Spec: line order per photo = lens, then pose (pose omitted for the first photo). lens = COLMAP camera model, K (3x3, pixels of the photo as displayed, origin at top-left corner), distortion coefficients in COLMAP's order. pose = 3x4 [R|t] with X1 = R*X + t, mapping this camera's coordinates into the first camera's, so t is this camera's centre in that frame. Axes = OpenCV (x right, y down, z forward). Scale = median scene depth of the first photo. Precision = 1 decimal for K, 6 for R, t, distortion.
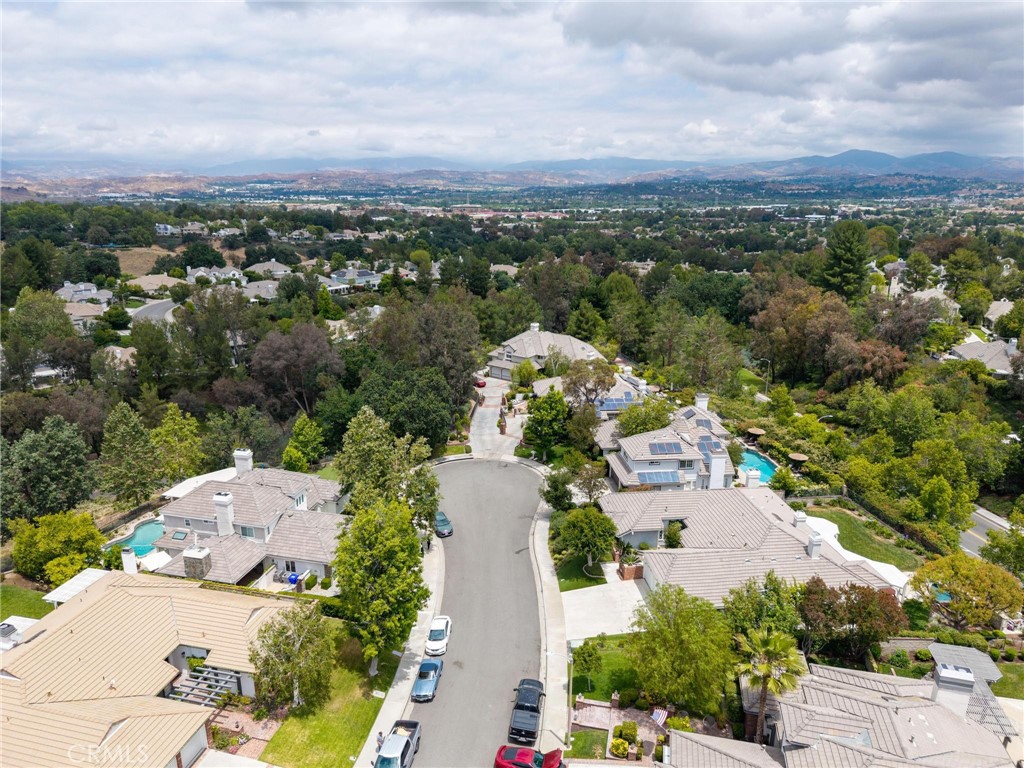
lens RADIAL K [[679.5, 0, 486.2], [0, 679.5, 372.7], [0, 0, 1]] dist [-0.031592, -0.000431]
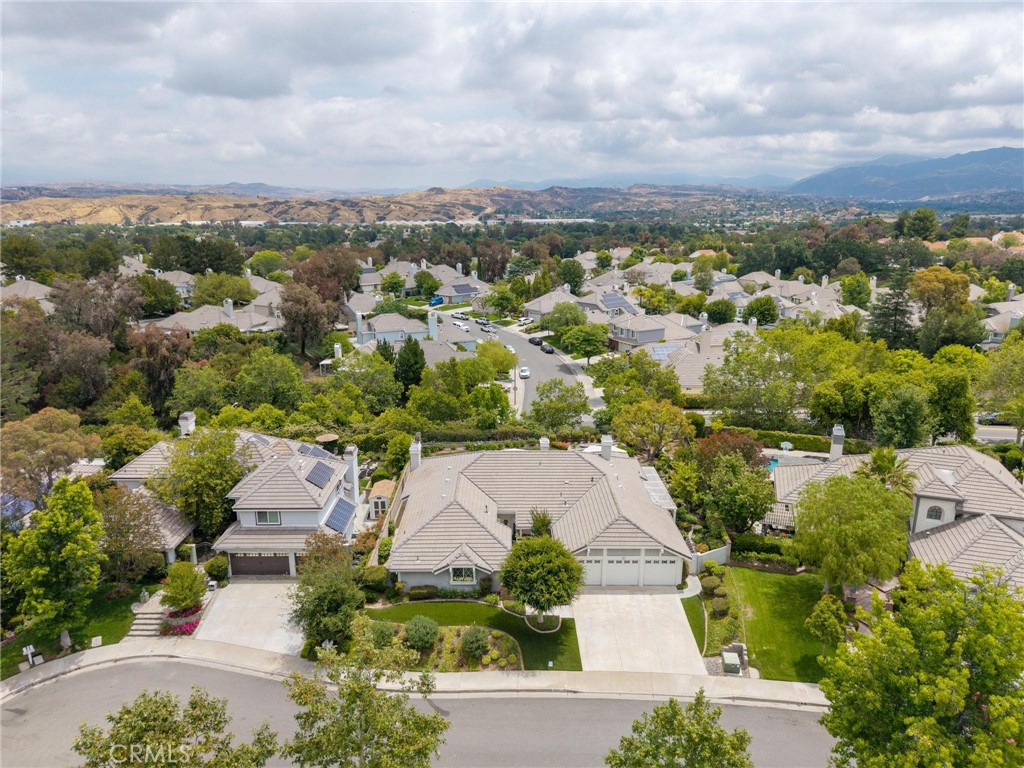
lens RADIAL K [[686.9, 0, 512.0], [0, 686.9, 384.0], [0, 0, 1]] dist [-0.002950, -0.002954]
pose [[0.054718, -0.243310, 0.968404, -0.265996], [0.259775, 0.939928, 0.221477, -0.053540], [-0.964118, 0.239448, 0.114637, 0.540455]]
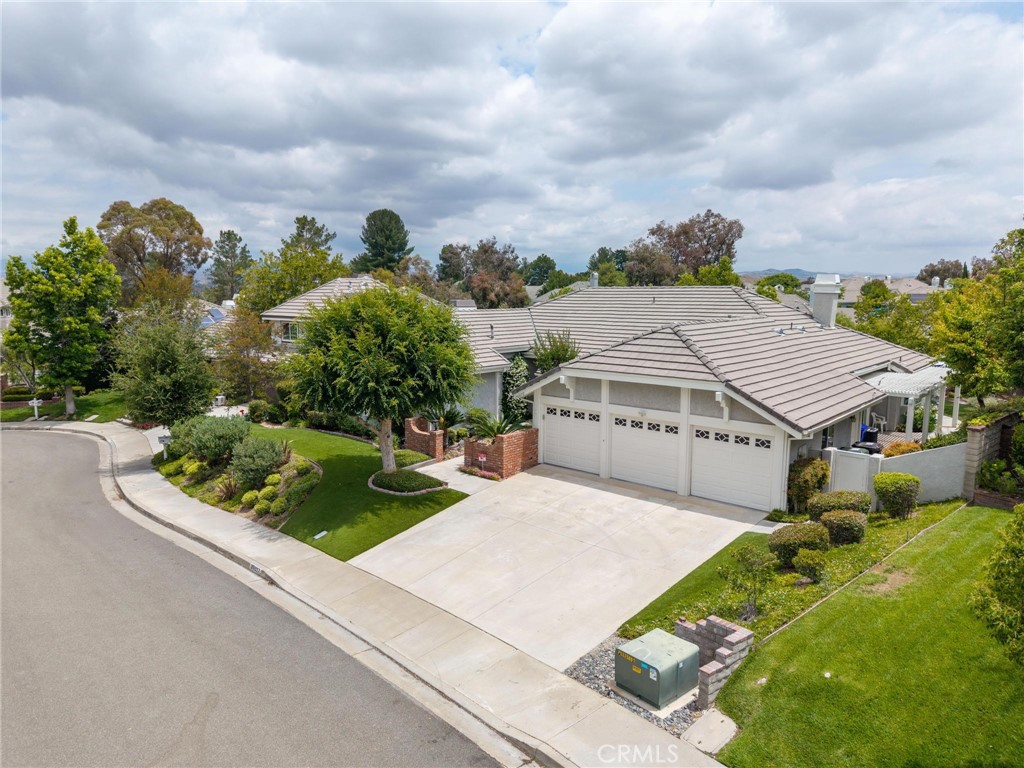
lens RADIAL K [[681.3, 0, 512.0], [0, 681.3, 384.0], [0, 0, 1]] dist [-0.001689, -0.013056]
pose [[0.706316, -0.085834, 0.702674, -0.014876], [0.181804, 0.981323, -0.062874, 0.165746], [-0.684153, 0.172158, 0.708729, 0.441084]]
